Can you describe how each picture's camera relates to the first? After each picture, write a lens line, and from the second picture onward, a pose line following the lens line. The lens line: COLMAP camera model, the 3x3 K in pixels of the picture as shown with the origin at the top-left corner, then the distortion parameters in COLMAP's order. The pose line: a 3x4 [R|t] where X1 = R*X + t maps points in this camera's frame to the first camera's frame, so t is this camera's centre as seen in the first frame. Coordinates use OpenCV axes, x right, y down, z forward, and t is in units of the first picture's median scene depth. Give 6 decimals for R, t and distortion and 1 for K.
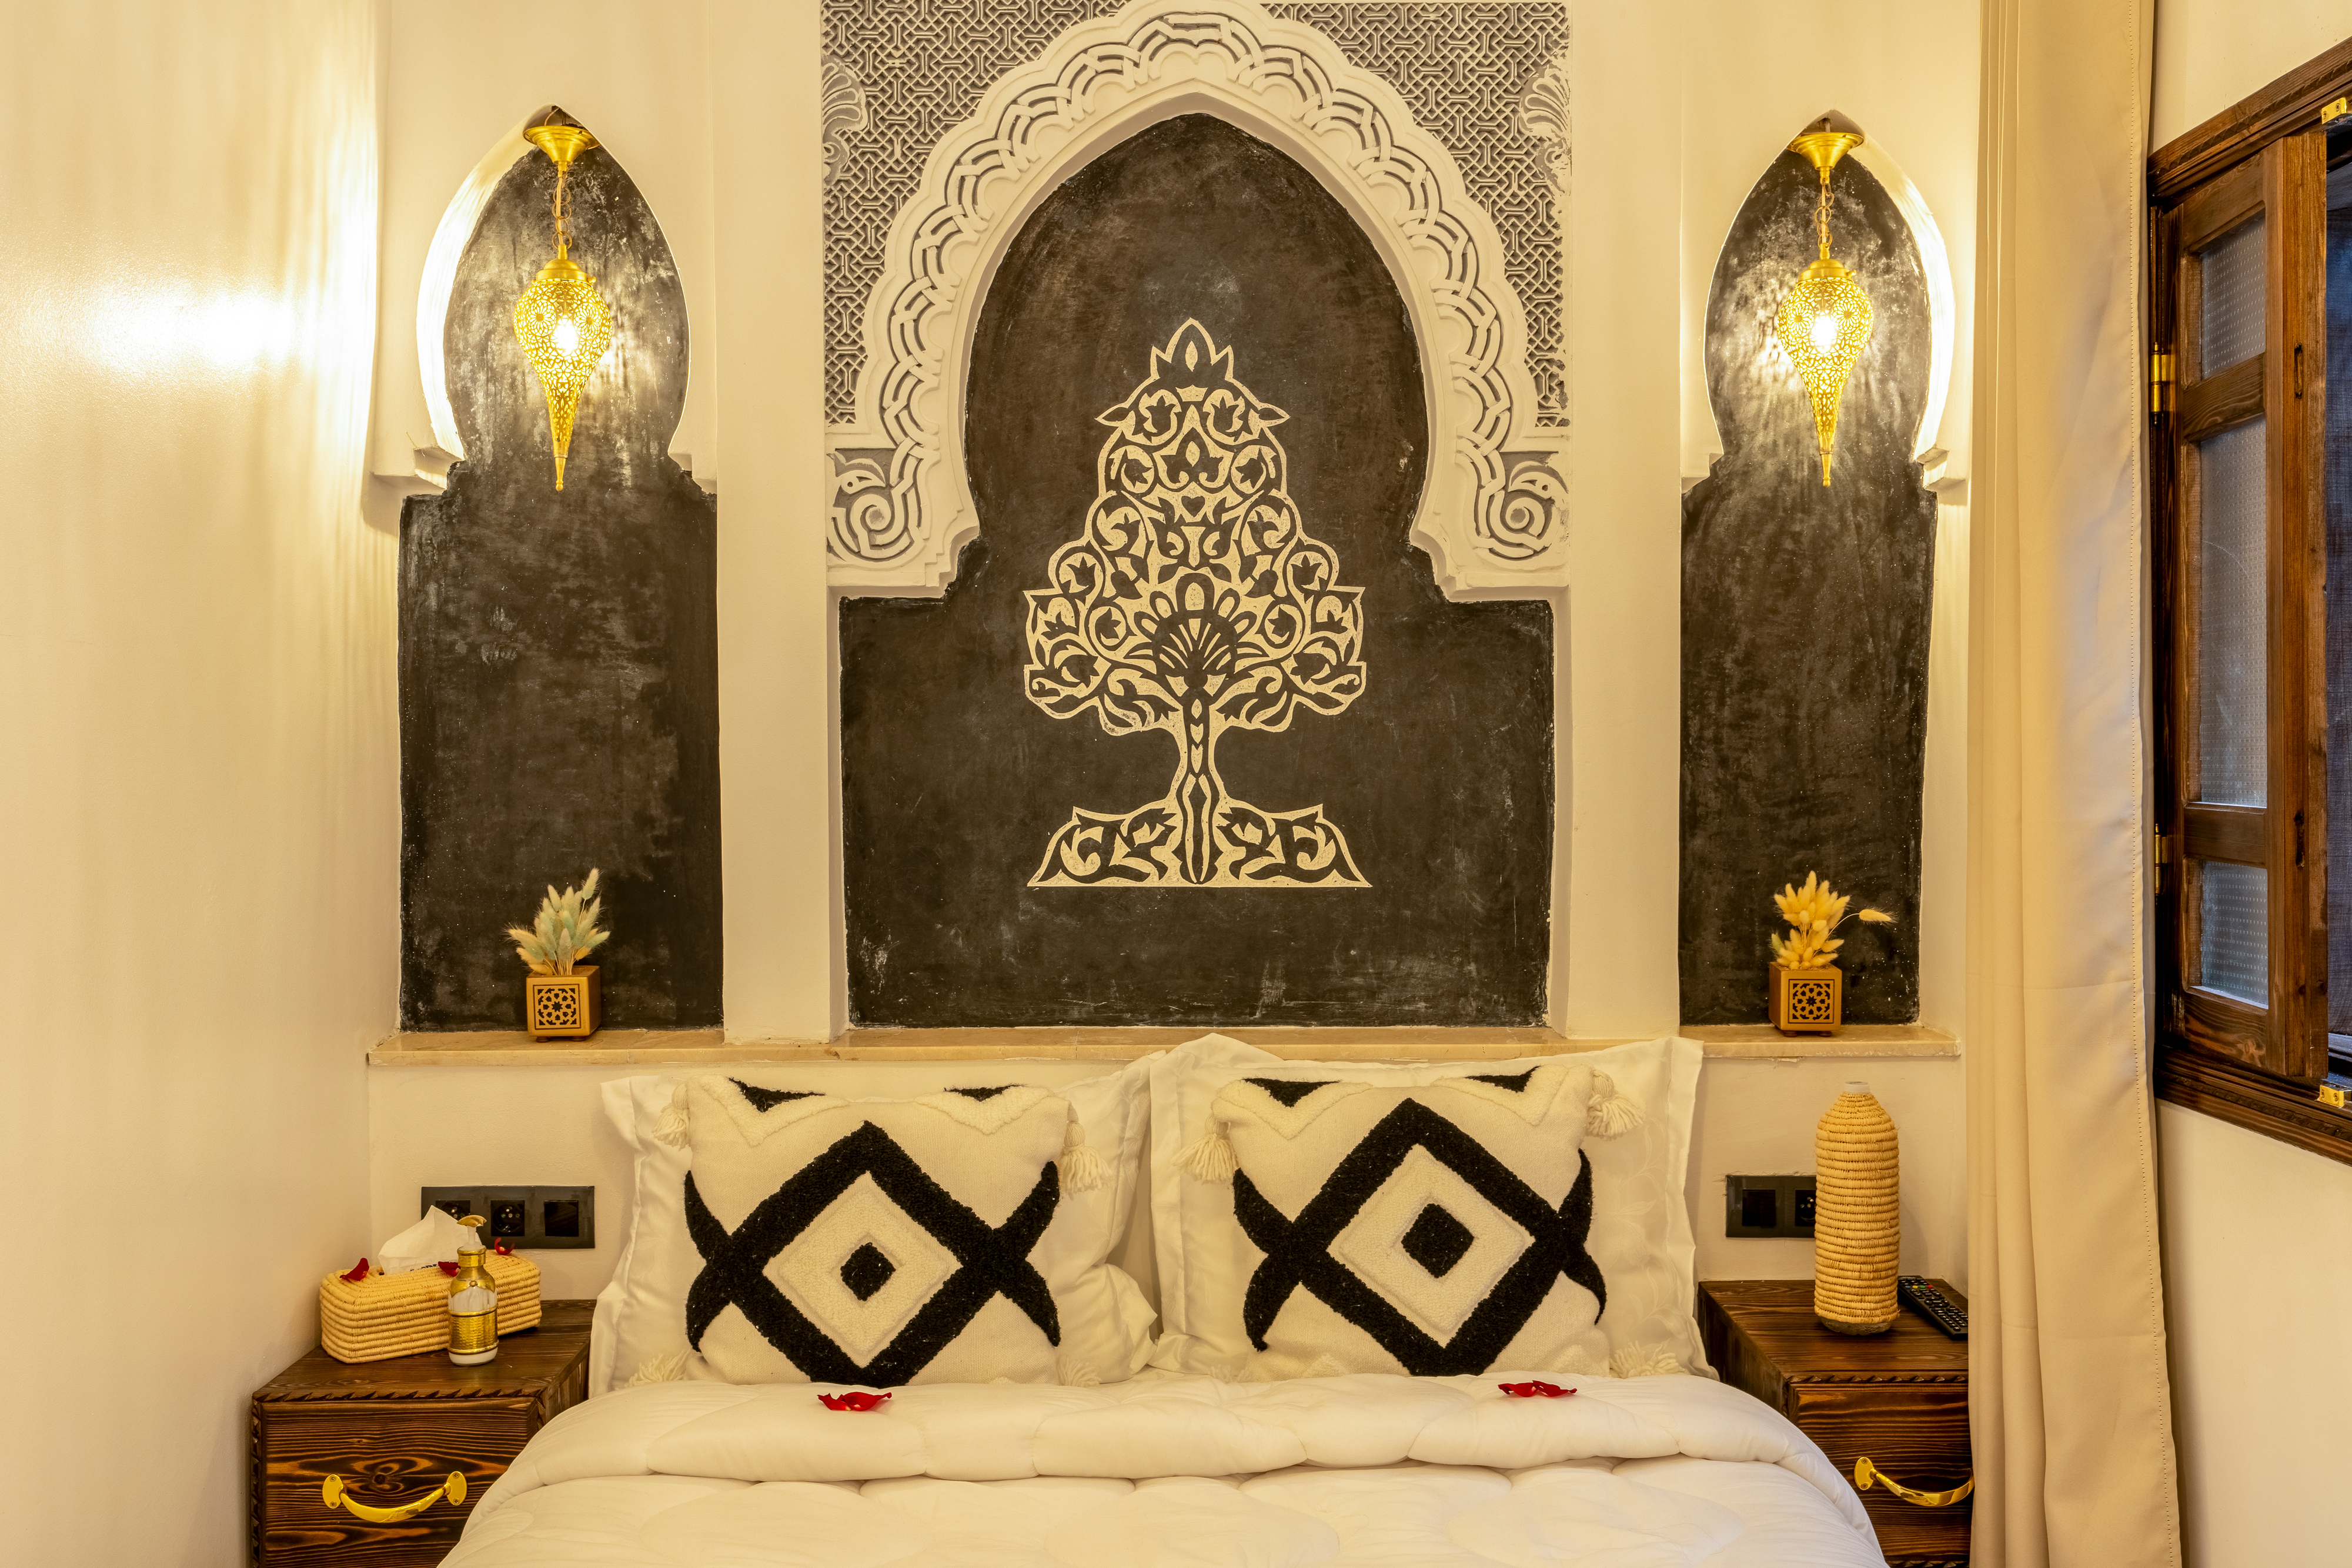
lens RADIAL K [[2086.5, 0, 1191.6], [0, 2086.5, 765.4], [0, 0, 1]] dist [0.008652, 0.001174]
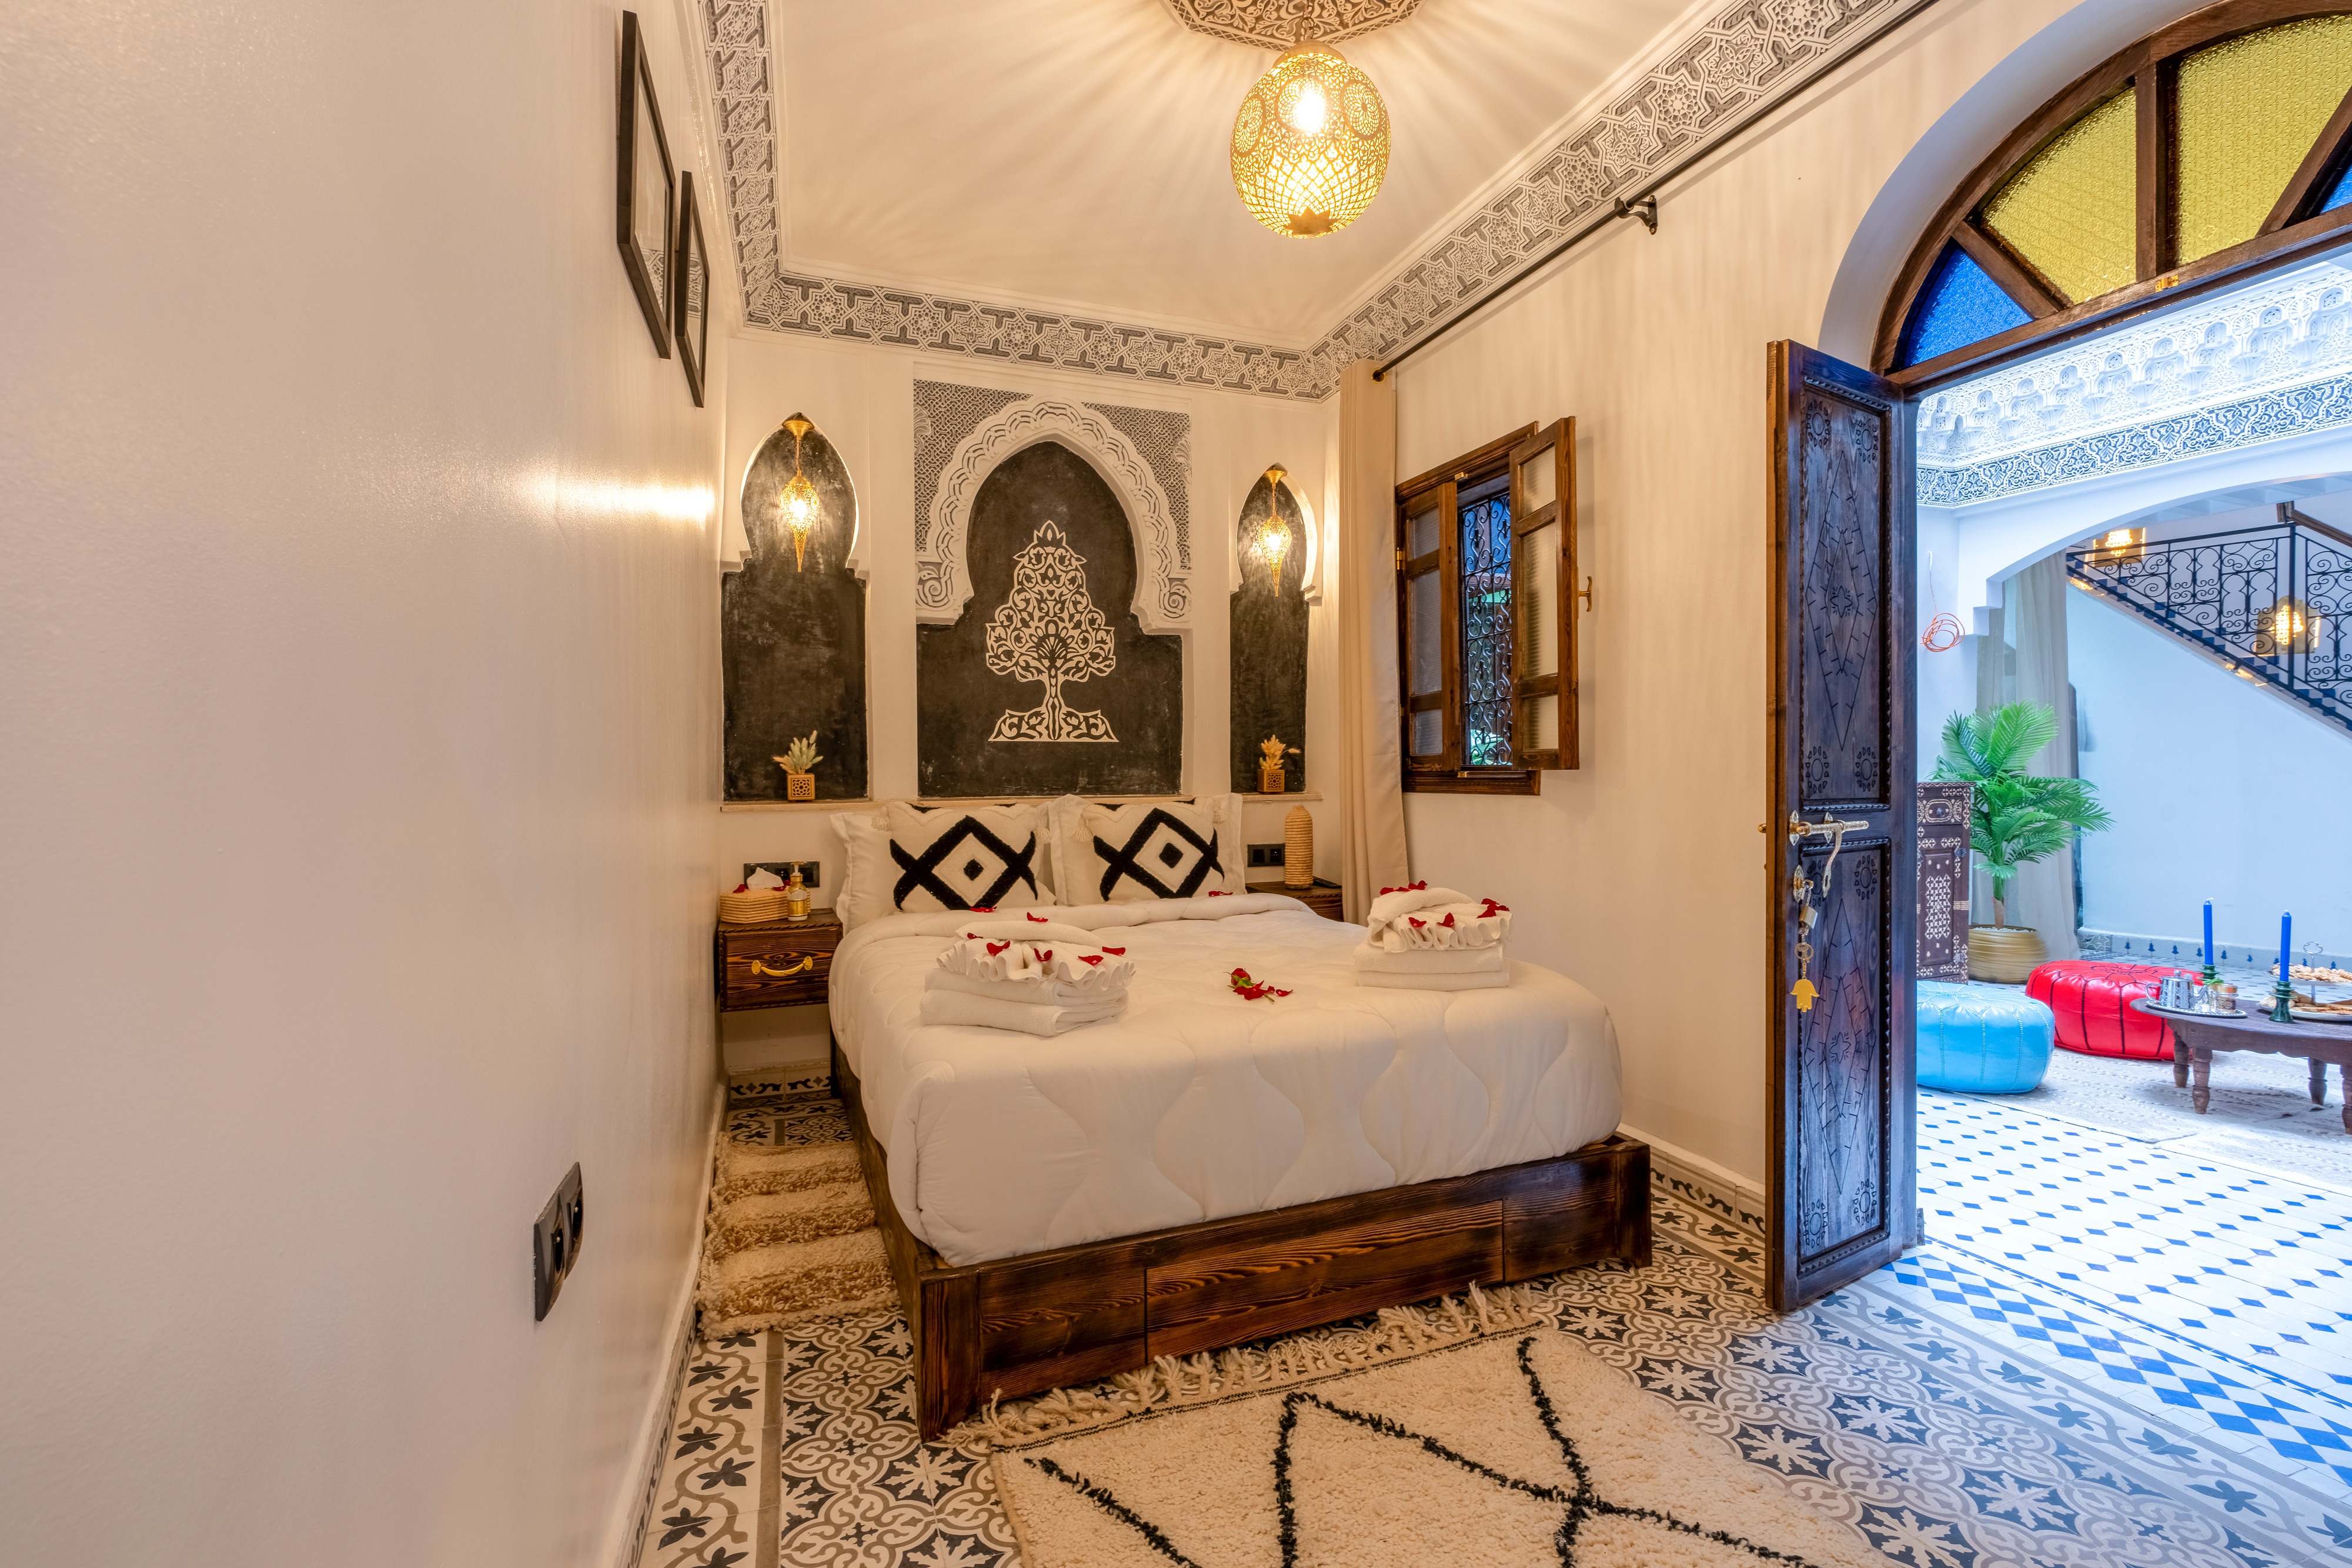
lens RADIAL K [[1069.1, 0, 1172.4], [0, 1069.1, 786.8], [0, 0, 1]] dist [-0.007072, 0.000894]
pose [[0.939994, -0.011553, 0.340996, -0.313255], [0.012458, 0.999922, -0.000464, 0.117740], [-0.340964, 0.004684, 0.940065, -0.291350]]
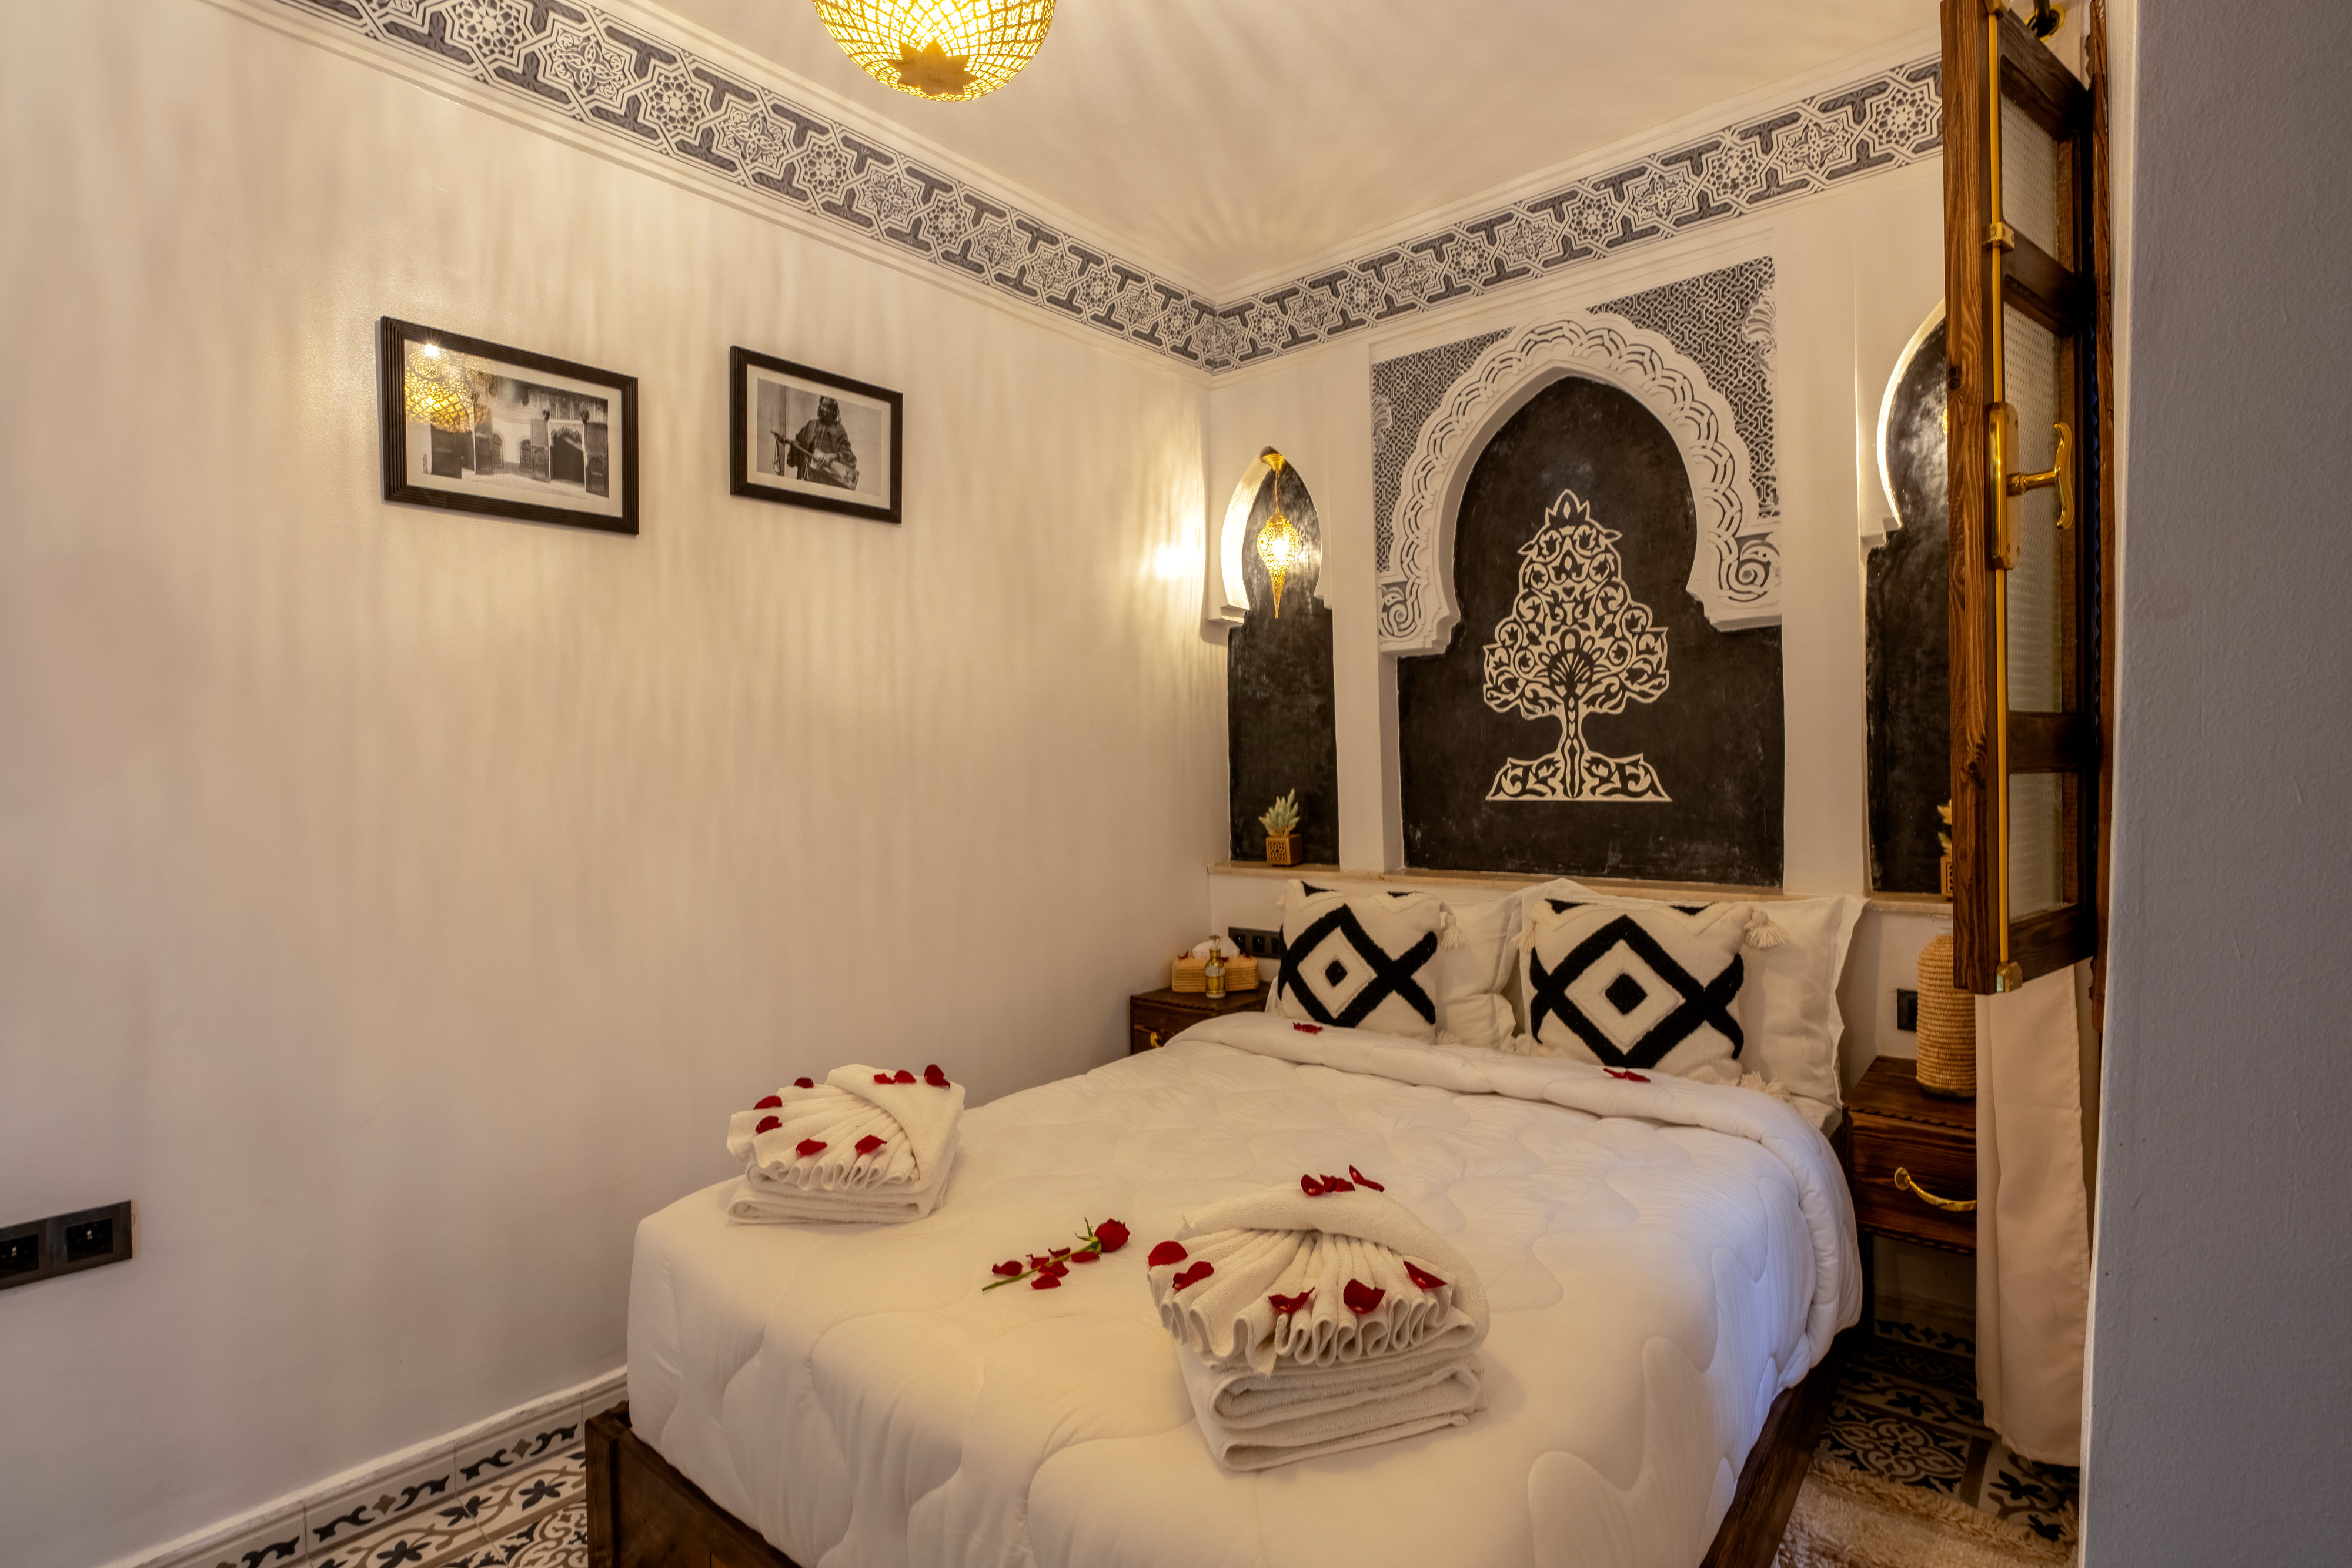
lens RADIAL K [[1089.6, 0, 1200.6], [0, 1089.6, 793.4], [0, 0, 1]] dist [-0.013571, 0.007029]
pose [[0.760153, 0.001457, -0.649743, 0.378562], [0.008521, 0.999889, 0.012212, 0.038200], [0.649688, -0.014819, 0.760056, 0.063875]]
